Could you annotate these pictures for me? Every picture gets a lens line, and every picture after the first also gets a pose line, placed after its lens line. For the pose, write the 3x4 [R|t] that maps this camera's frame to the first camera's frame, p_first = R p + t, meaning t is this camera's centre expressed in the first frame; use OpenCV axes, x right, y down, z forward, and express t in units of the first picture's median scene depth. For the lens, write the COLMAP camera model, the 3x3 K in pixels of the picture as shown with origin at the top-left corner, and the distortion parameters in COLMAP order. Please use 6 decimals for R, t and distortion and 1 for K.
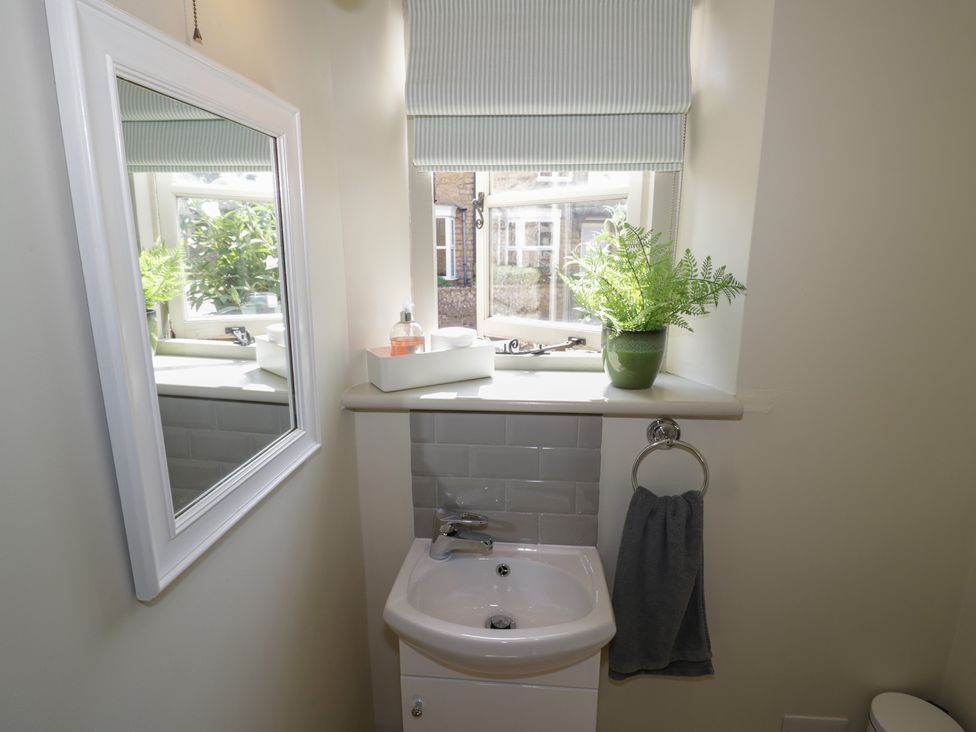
lens RADIAL K [[524.5, 0, 488.8], [0, 524.5, 362.7], [0, 0, 1]] dist [-0.005949, -0.004556]
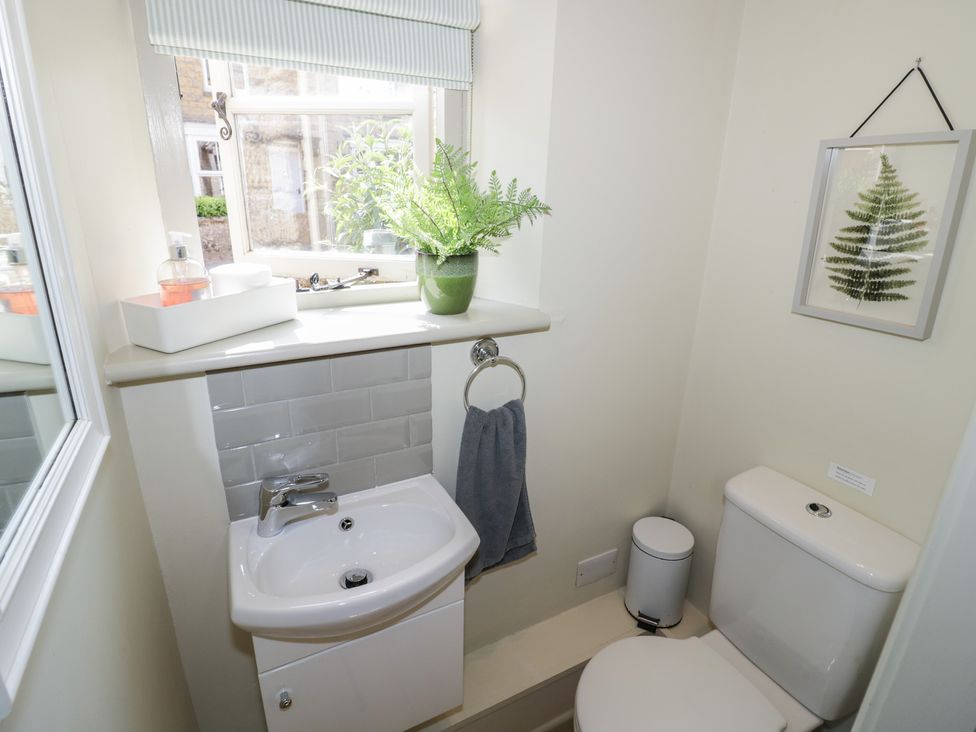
lens RADIAL K [[524.5, 0, 488.0], [0, 524.5, 367.5], [0, 0, 1]] dist [-0.005949, -0.004556]
pose [[0.834999, -0.161647, 0.525972, -0.215706], [0.092827, 0.983558, 0.154910, 0.001118], [-0.542364, -0.080525, 0.836275, 0.110259]]
